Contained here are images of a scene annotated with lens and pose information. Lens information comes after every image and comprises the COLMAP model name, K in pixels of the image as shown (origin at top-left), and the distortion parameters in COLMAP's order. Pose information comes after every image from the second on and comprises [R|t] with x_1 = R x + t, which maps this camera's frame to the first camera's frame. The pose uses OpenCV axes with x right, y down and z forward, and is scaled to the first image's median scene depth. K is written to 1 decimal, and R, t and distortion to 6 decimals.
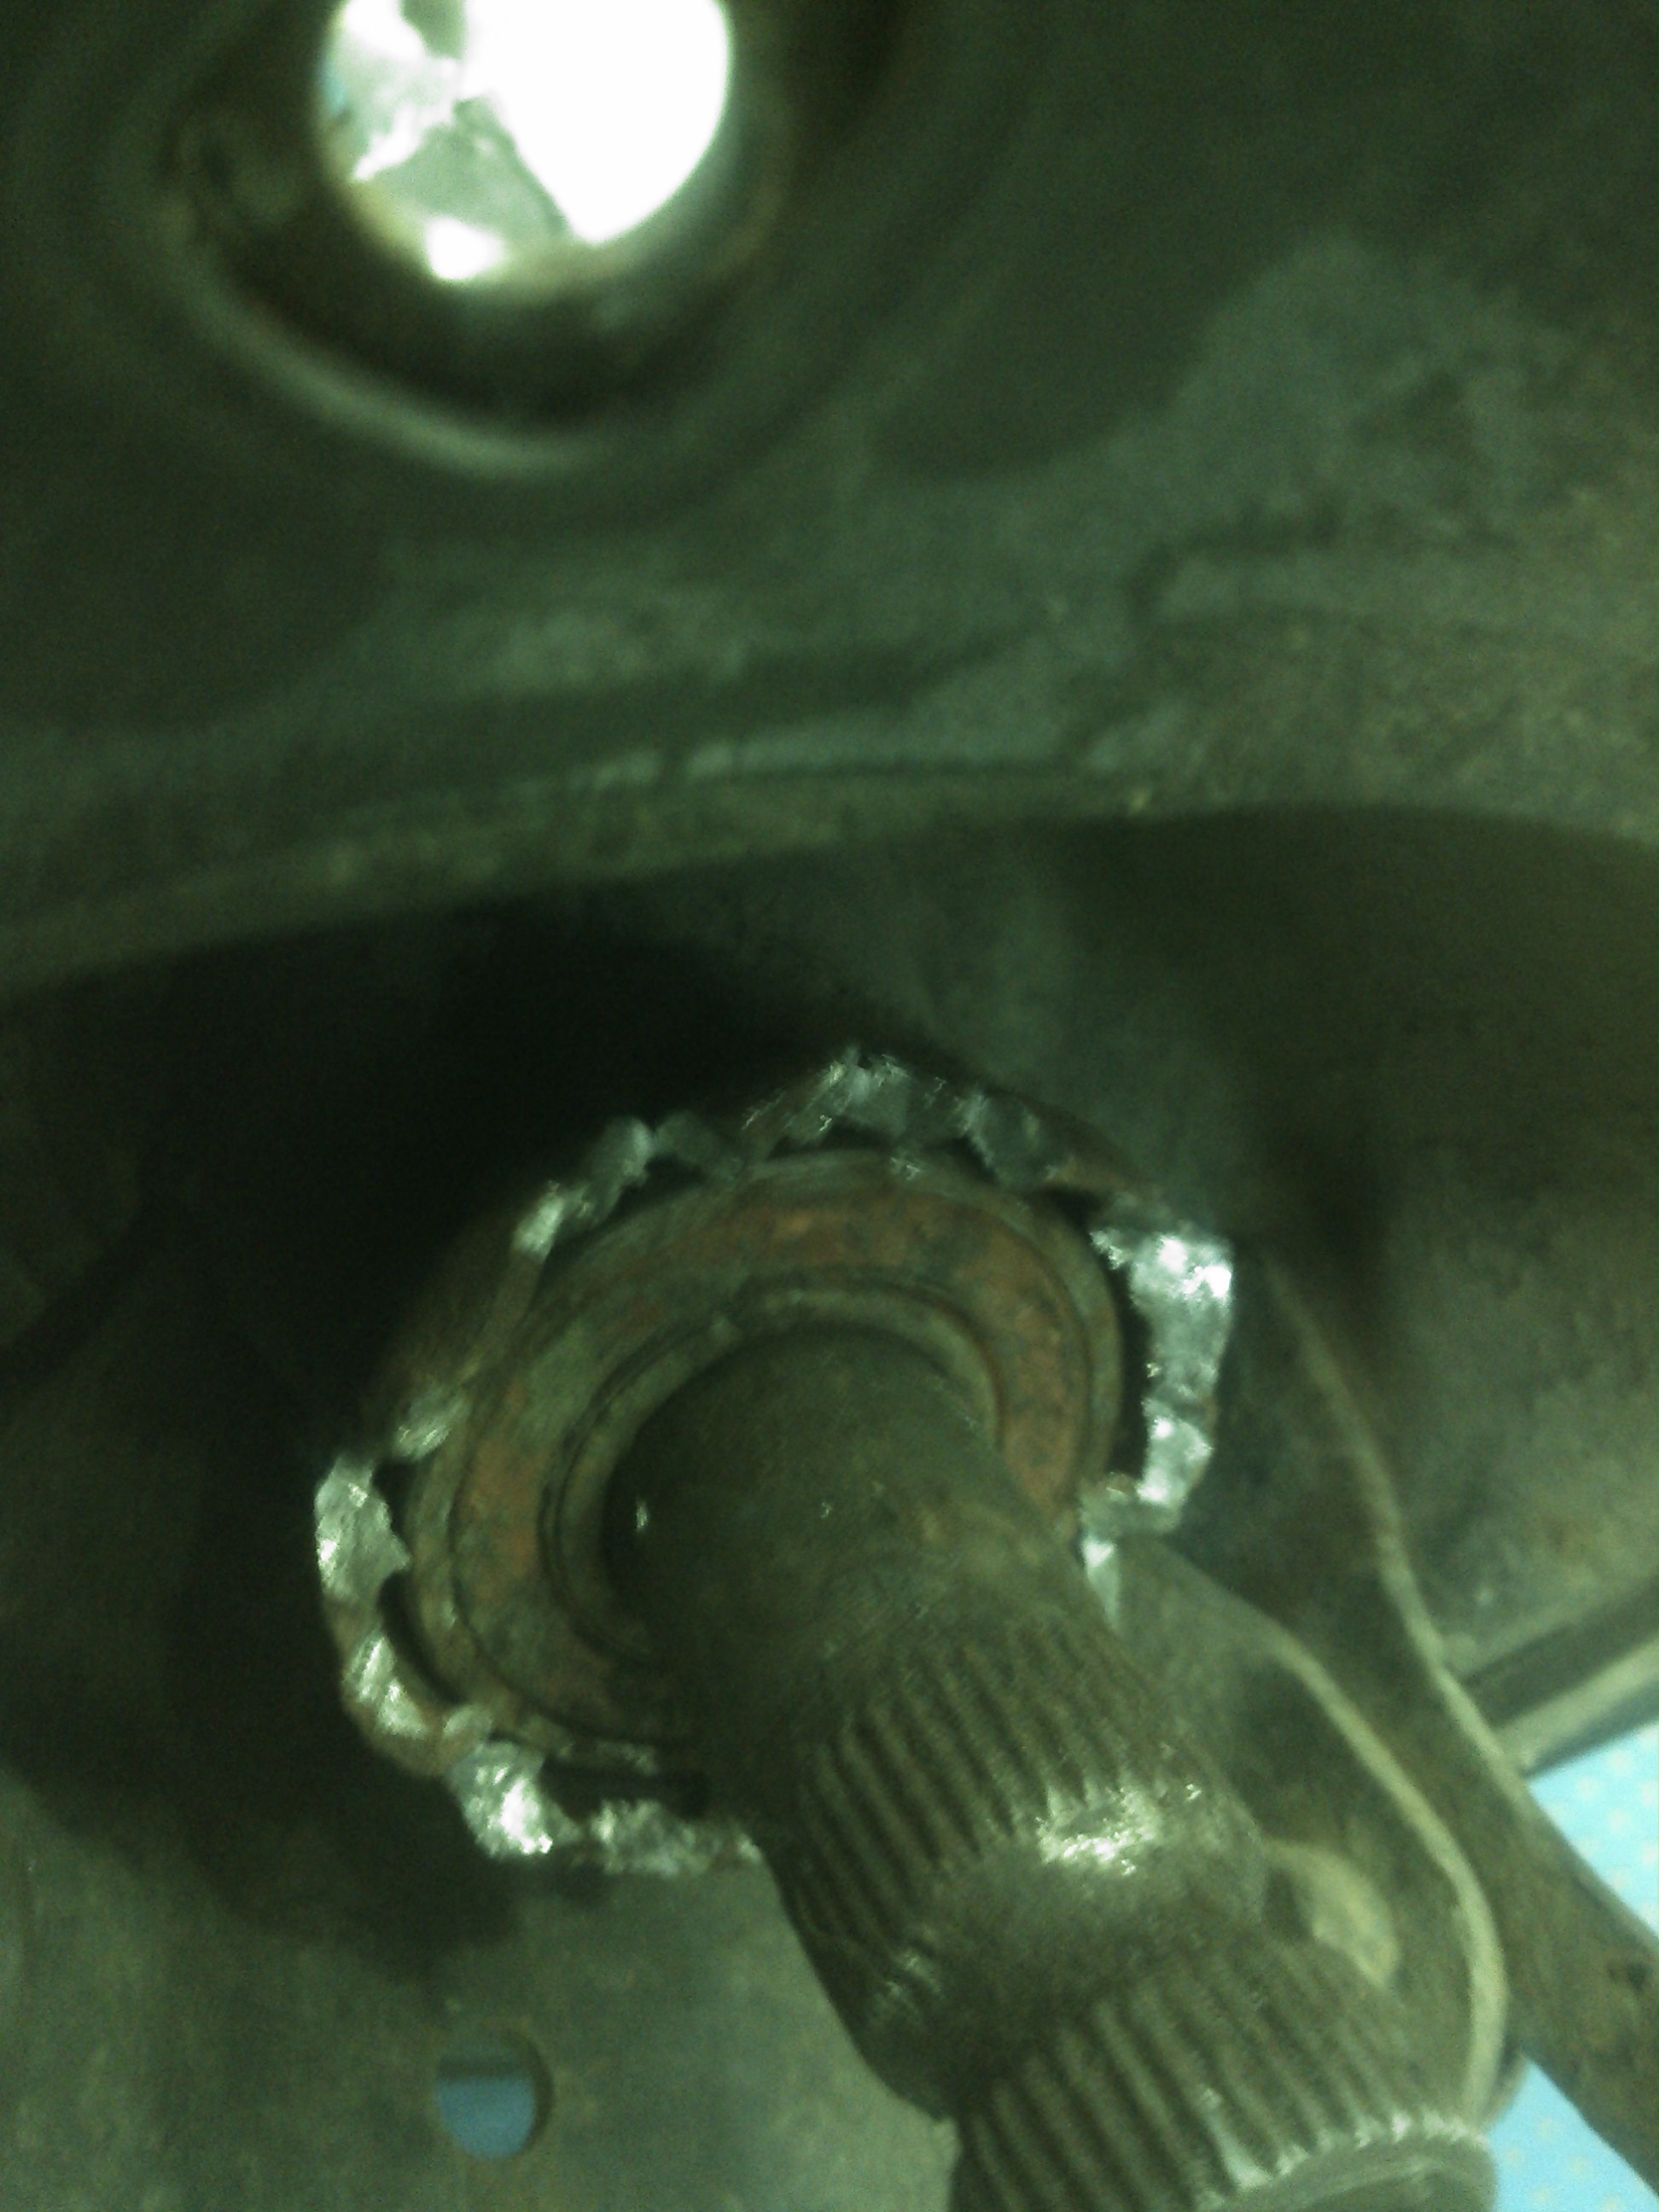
lens RADIAL K [[2301.2, 0, 829.5], [0, 2301.2, 1106.0], [0, 0, 1]] dist [0.013137, -0.160617]
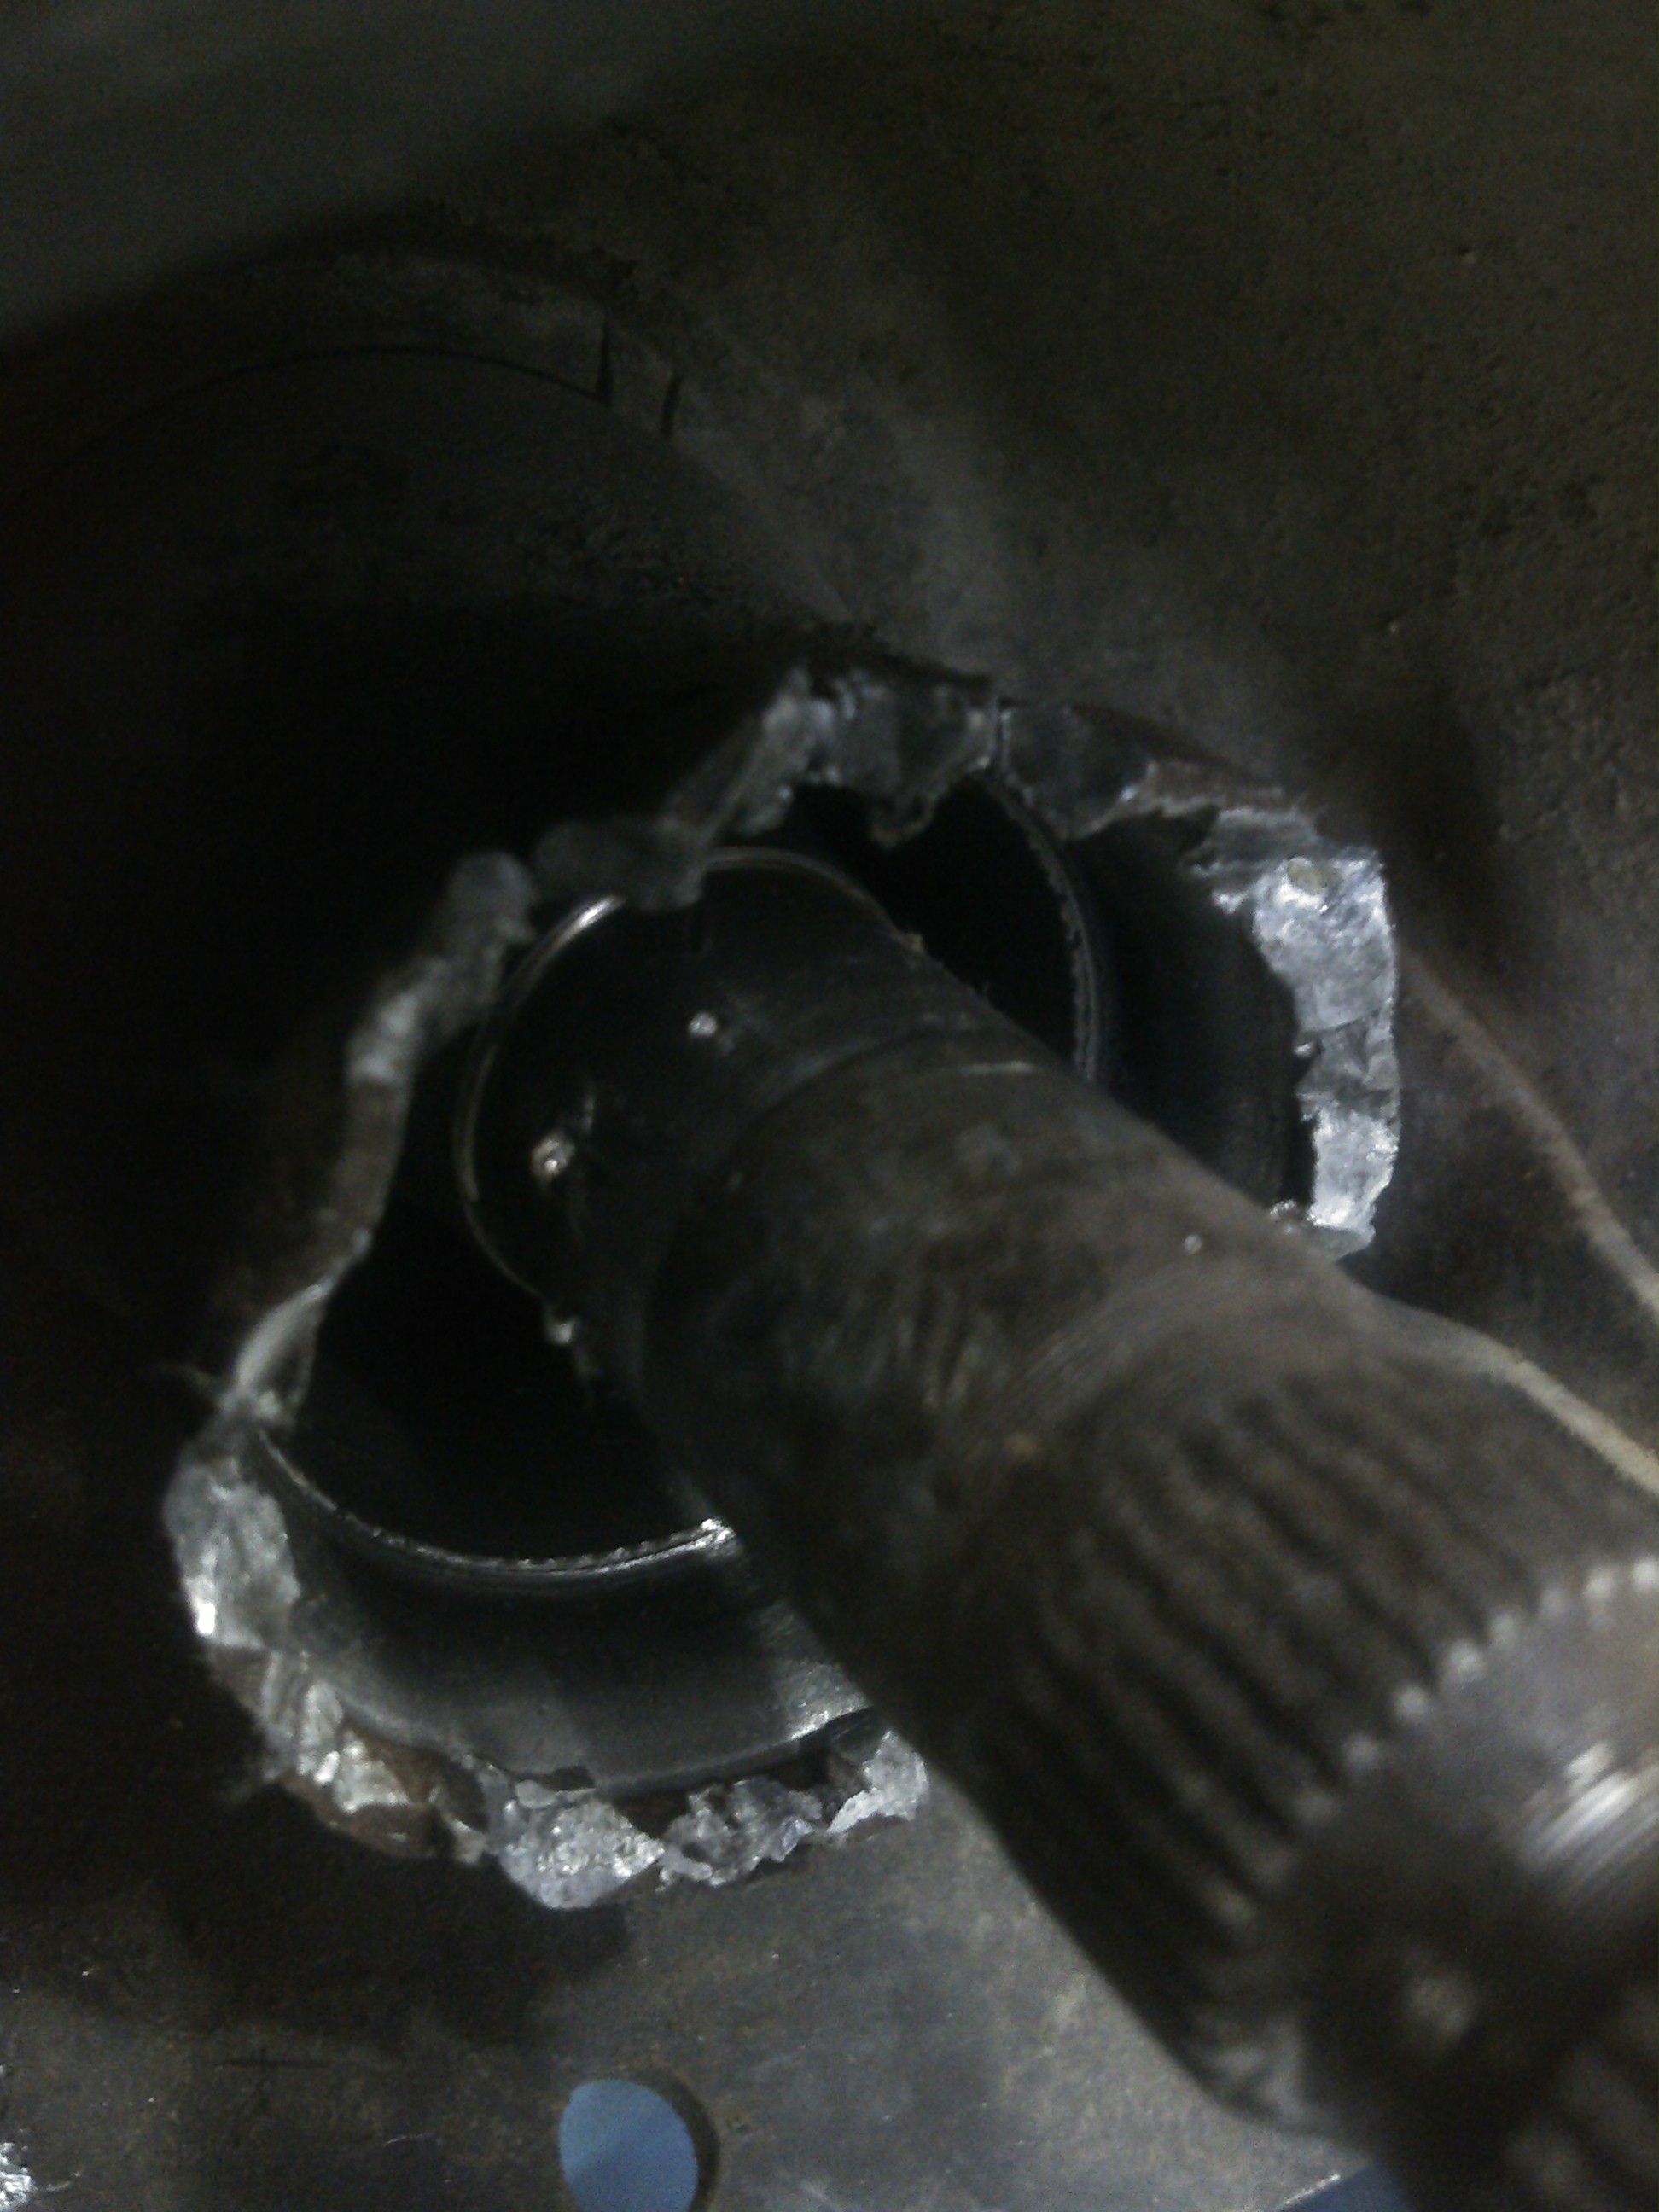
lens RADIAL K [[2301.2, 0, 829.5], [0, 2301.2, 1106.0], [0, 0, 1]] dist [0.013137, -0.160617]
pose [[0.972886, -0.230458, 0.019564, -0.019590], [0.227275, 0.968270, 0.103922, 0.024707], [-0.042893, -0.096657, 0.994393, 0.295648]]
